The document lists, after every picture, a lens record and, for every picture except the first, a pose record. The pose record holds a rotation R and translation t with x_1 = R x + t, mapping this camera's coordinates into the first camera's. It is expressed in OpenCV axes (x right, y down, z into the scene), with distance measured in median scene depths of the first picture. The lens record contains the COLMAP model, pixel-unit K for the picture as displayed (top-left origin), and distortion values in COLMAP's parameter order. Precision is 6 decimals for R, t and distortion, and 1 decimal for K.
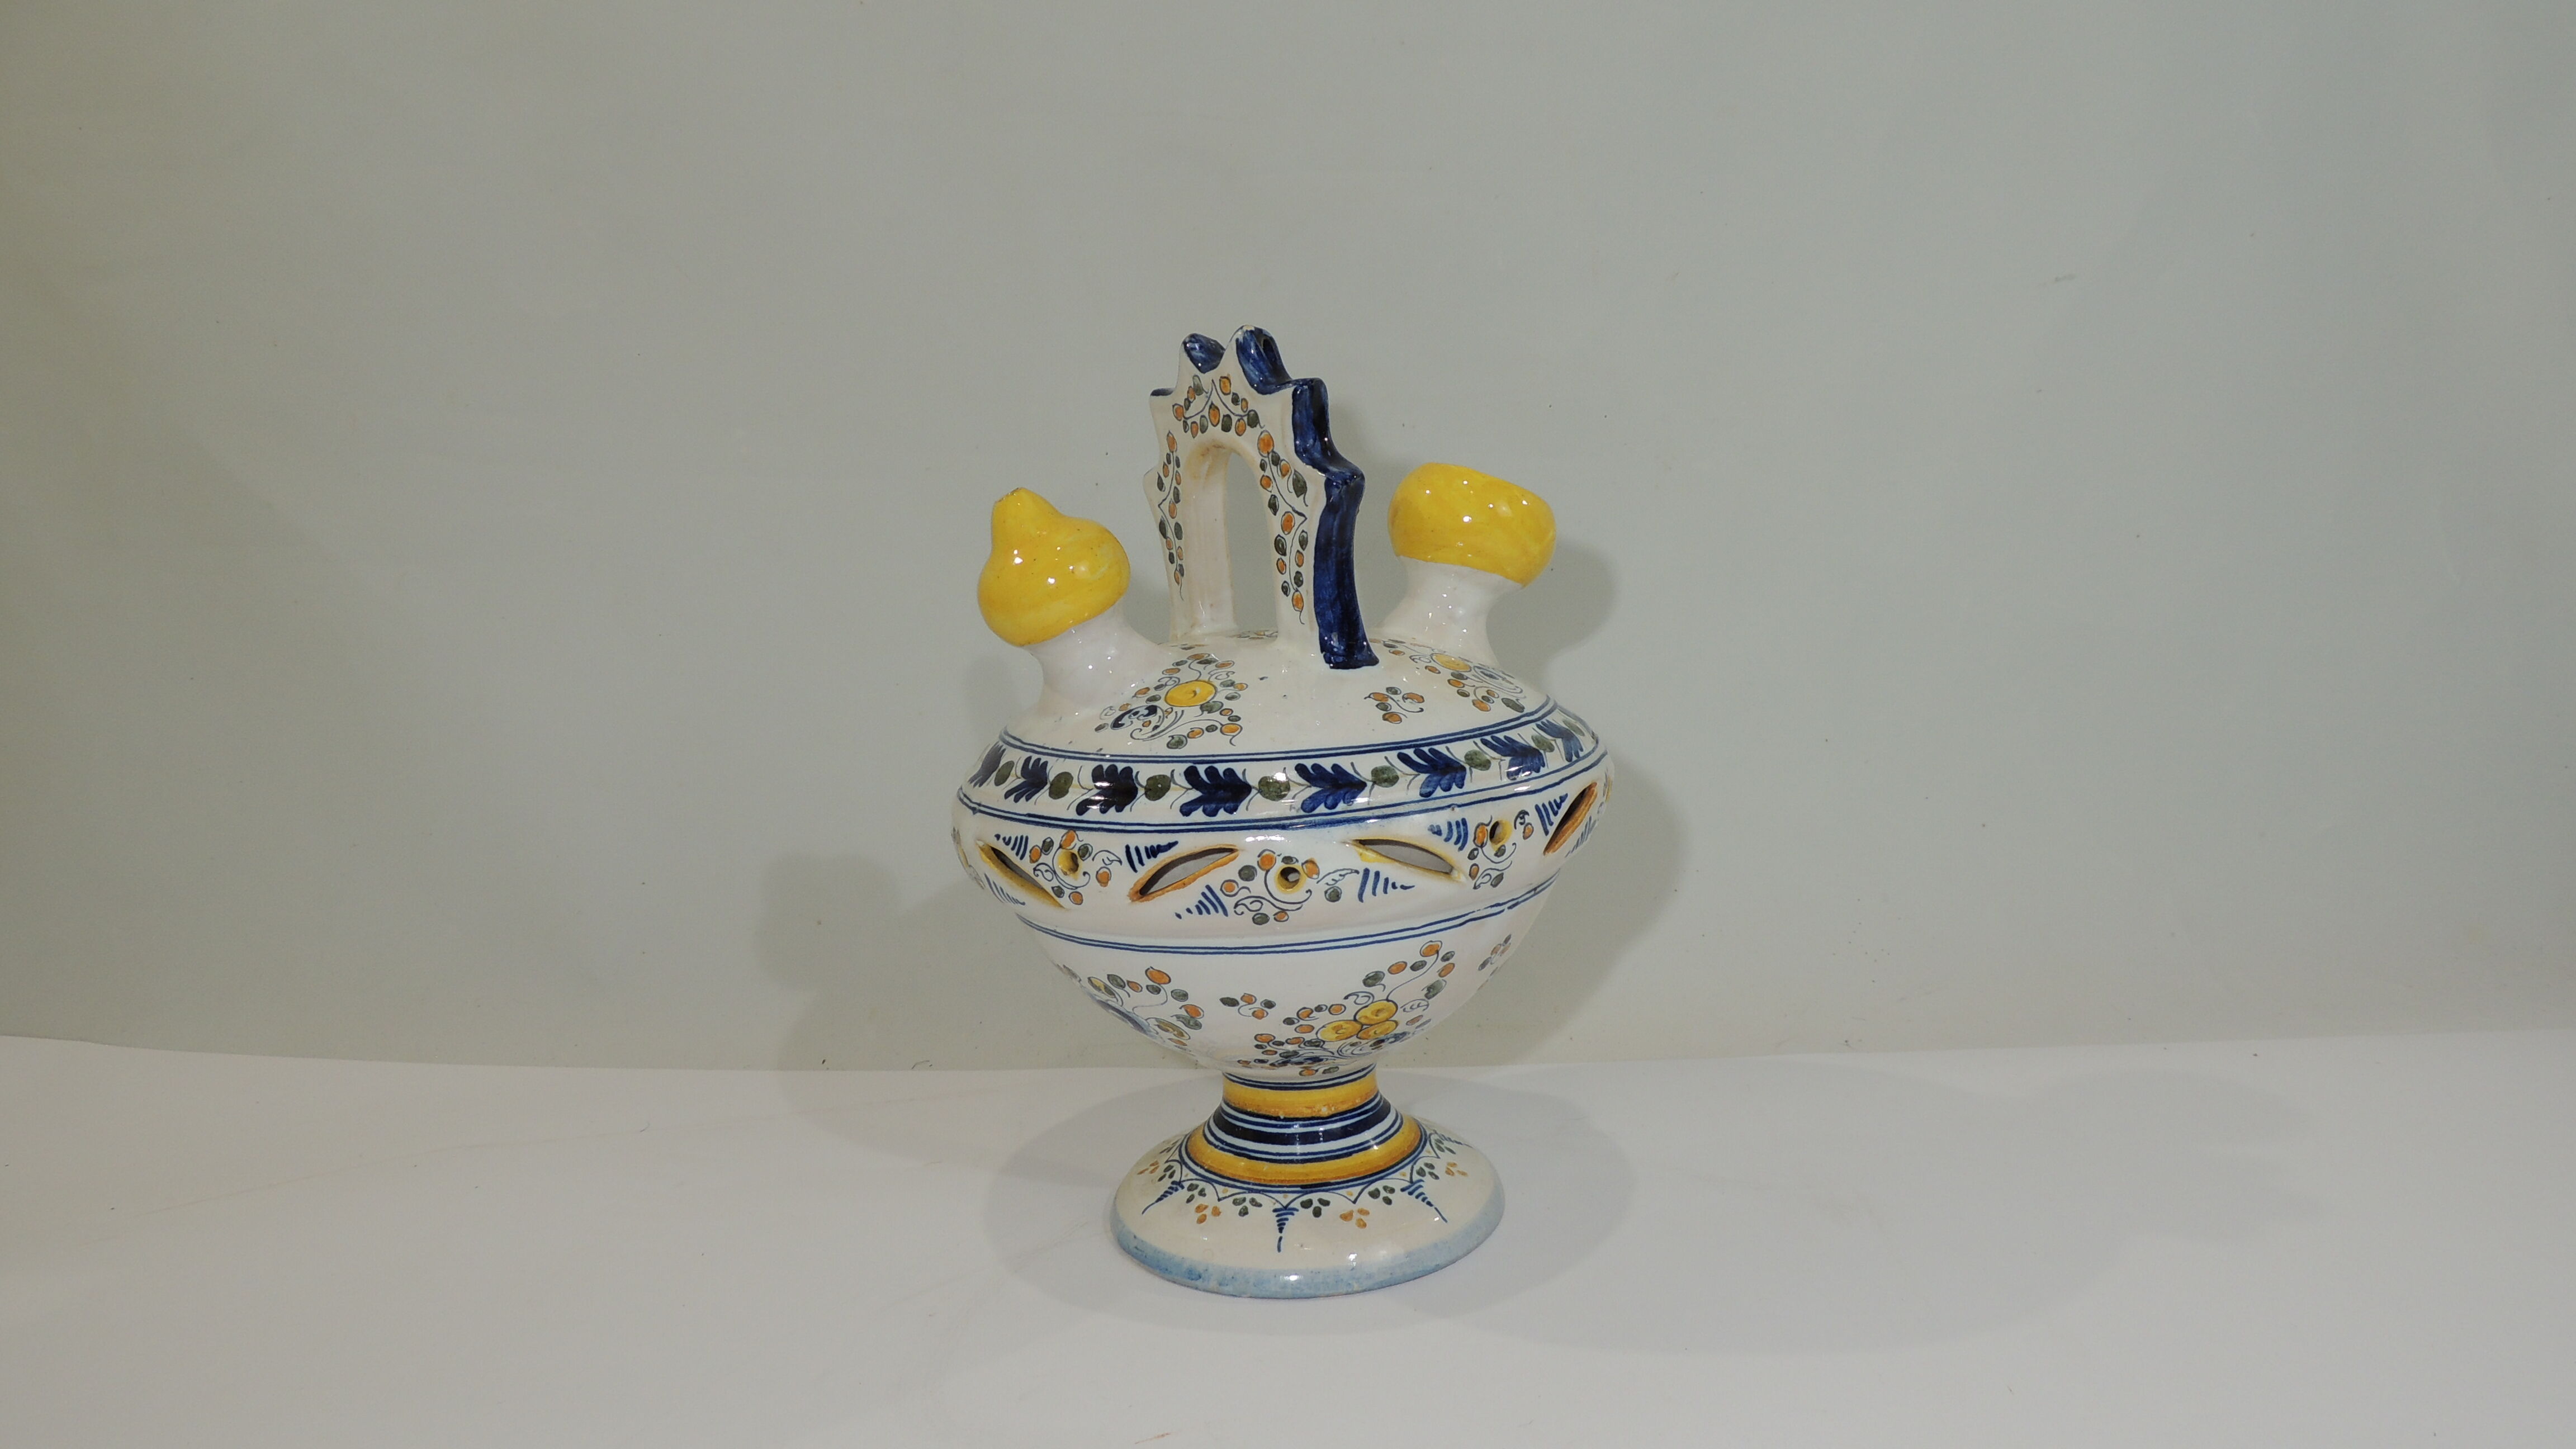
lens RADIAL K [[1823.6, 0, 1288.0], [0, 1823.6, 724.5], [0, 0, 1]] dist [-0.023362, 0.002752]
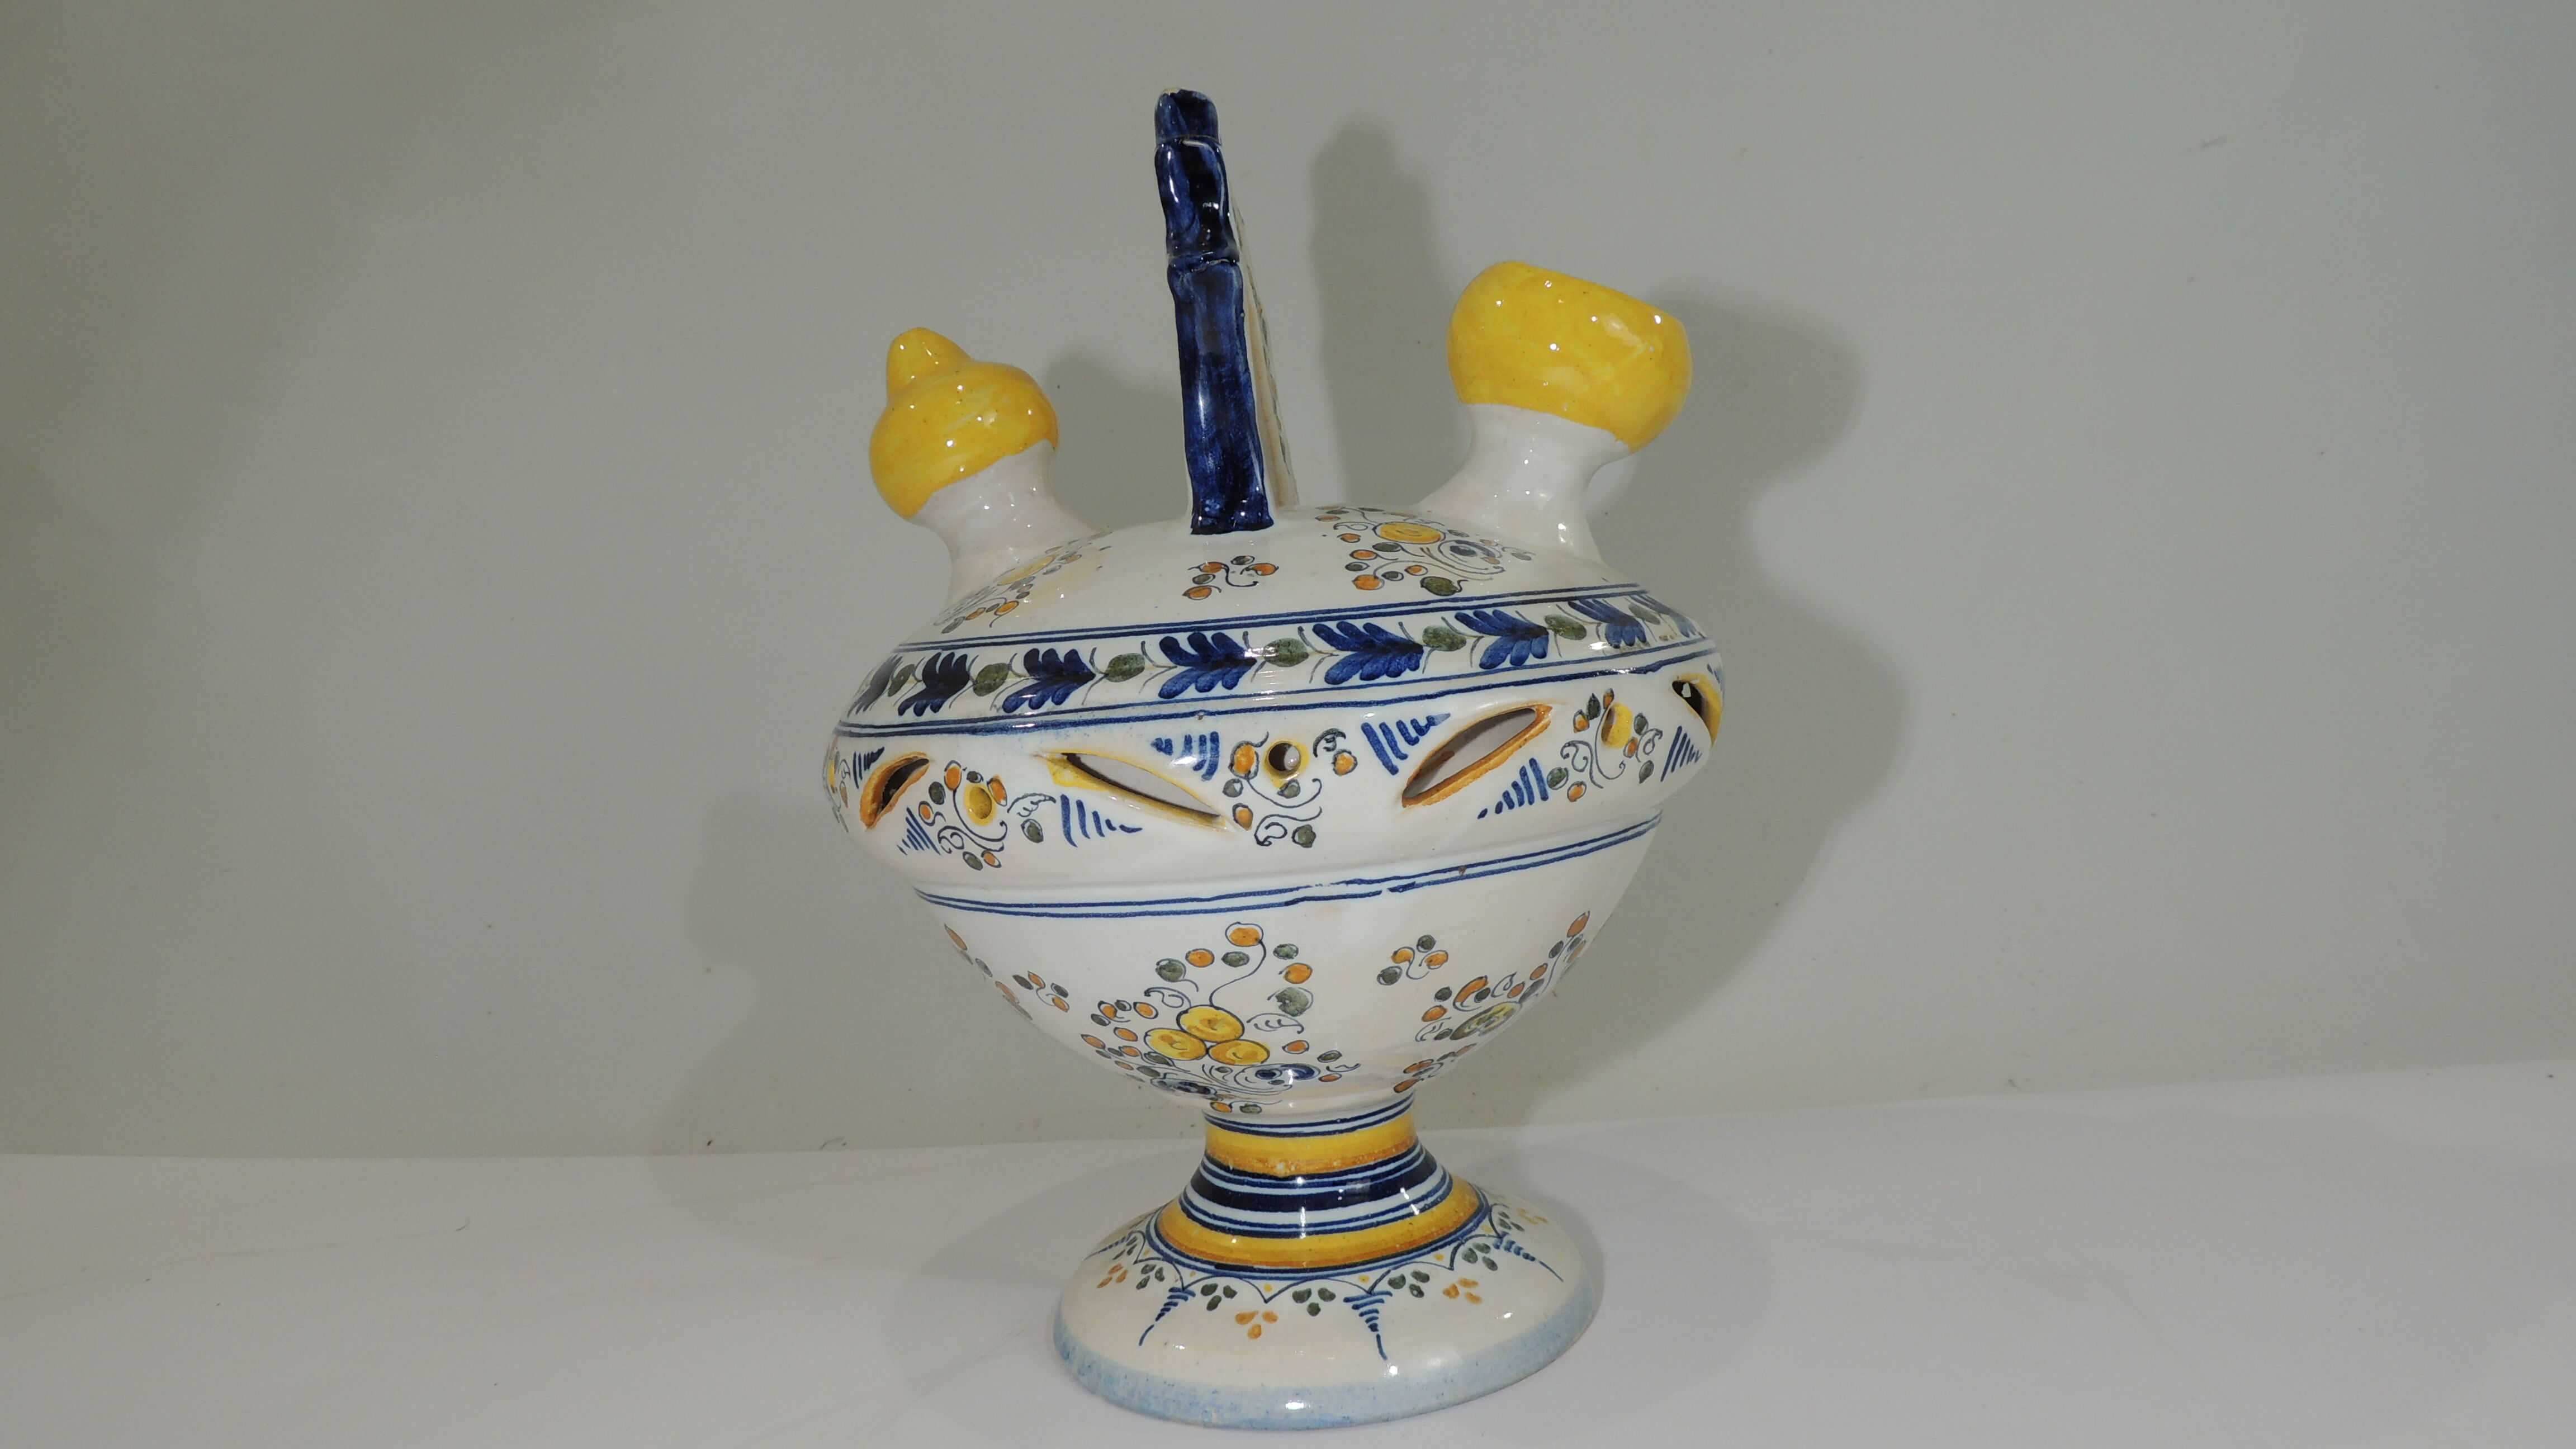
lens RADIAL K [[1823.6, 0, 1288.0], [0, 1823.6, 724.5], [0, 0, 1]] dist [-0.023362, 0.002752]
pose [[0.824481, 0.028990, -0.565146, 0.487552], [-0.050630, 0.998461, -0.022646, 0.061595], [0.563620, 0.047285, 0.824680, 0.462918]]
